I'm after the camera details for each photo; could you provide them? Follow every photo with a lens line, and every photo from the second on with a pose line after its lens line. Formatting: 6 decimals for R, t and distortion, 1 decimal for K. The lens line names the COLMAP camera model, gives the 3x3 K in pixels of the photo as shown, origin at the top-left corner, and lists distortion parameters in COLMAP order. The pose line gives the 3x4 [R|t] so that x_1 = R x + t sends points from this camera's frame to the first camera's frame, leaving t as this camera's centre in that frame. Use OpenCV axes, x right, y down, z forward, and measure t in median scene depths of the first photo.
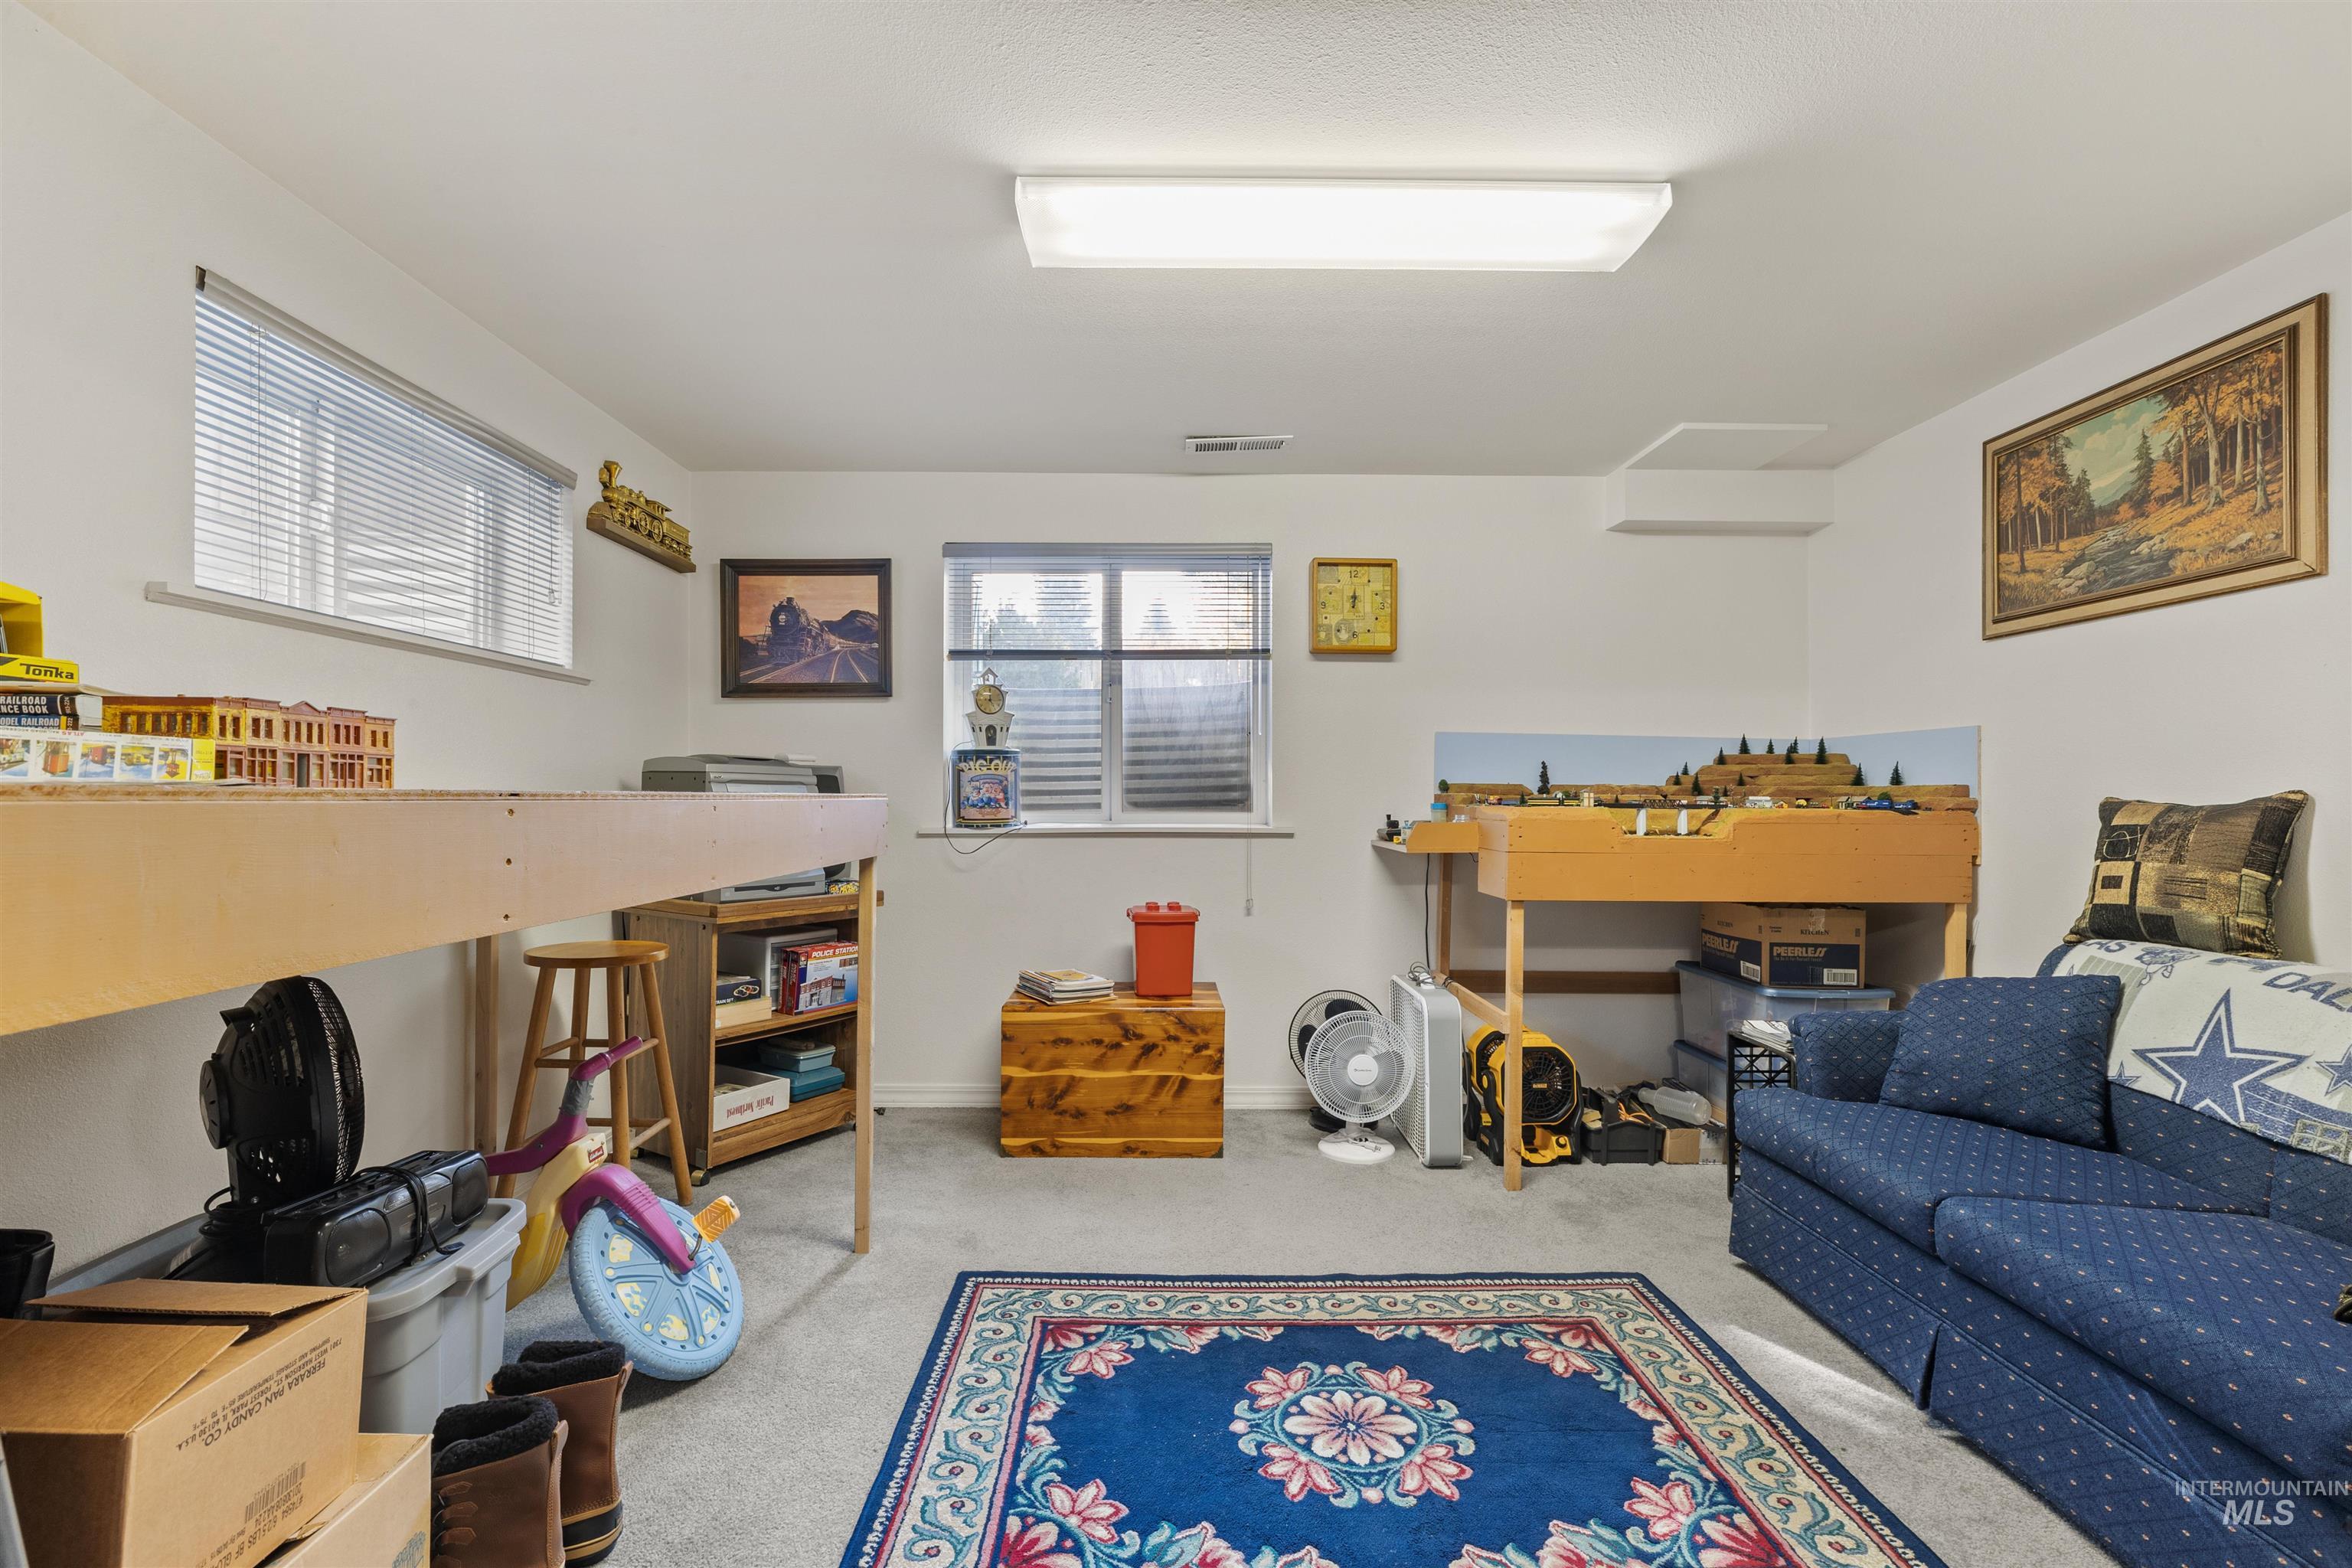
lens RADIAL K [[1056.2, 0, 1166.5], [0, 1056.2, 798.0], [0, 0, 1]] dist [-0.001252, 0.000754]
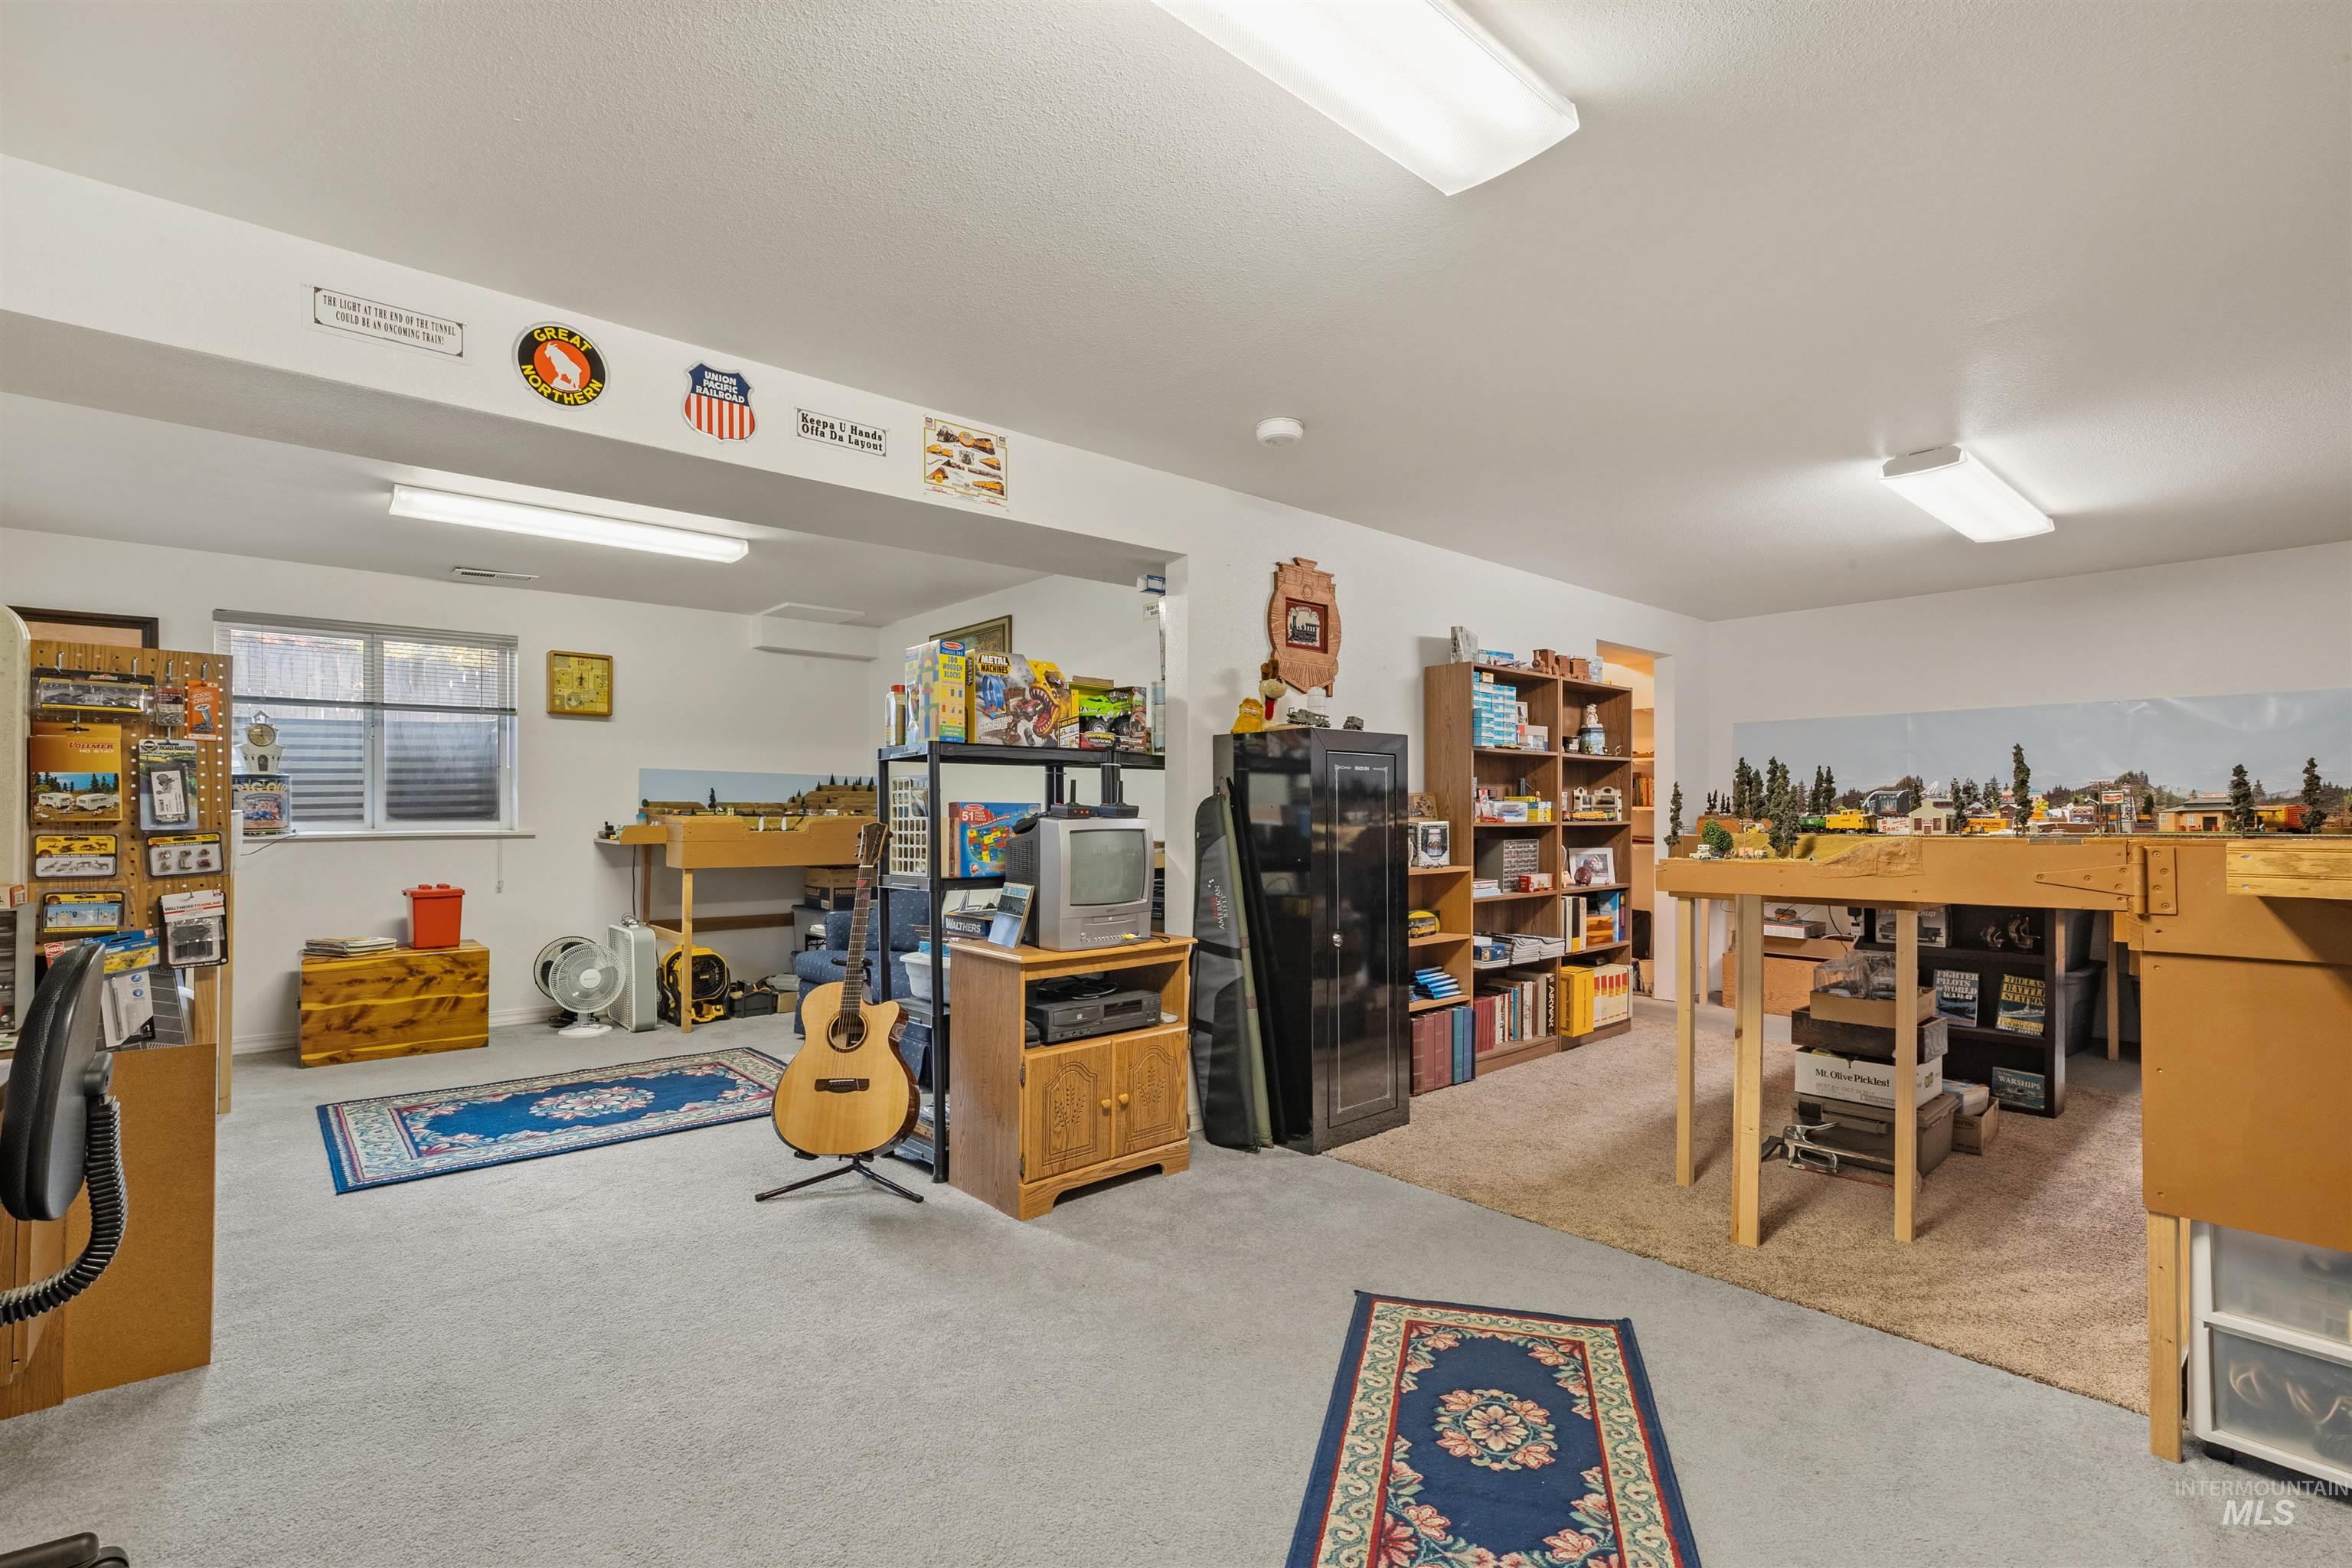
lens RADIAL K [[1056.2, 0, 1166.1], [0, 1056.2, 807.1], [0, 0, 1]] dist [-0.001252, 0.000754]
pose [[0.761613, -0.000651, 0.648031, -0.184257], [0.001395, 0.999999, -0.000635, -0.003333], [-0.648030, 0.001387, 0.761613, -0.779449]]
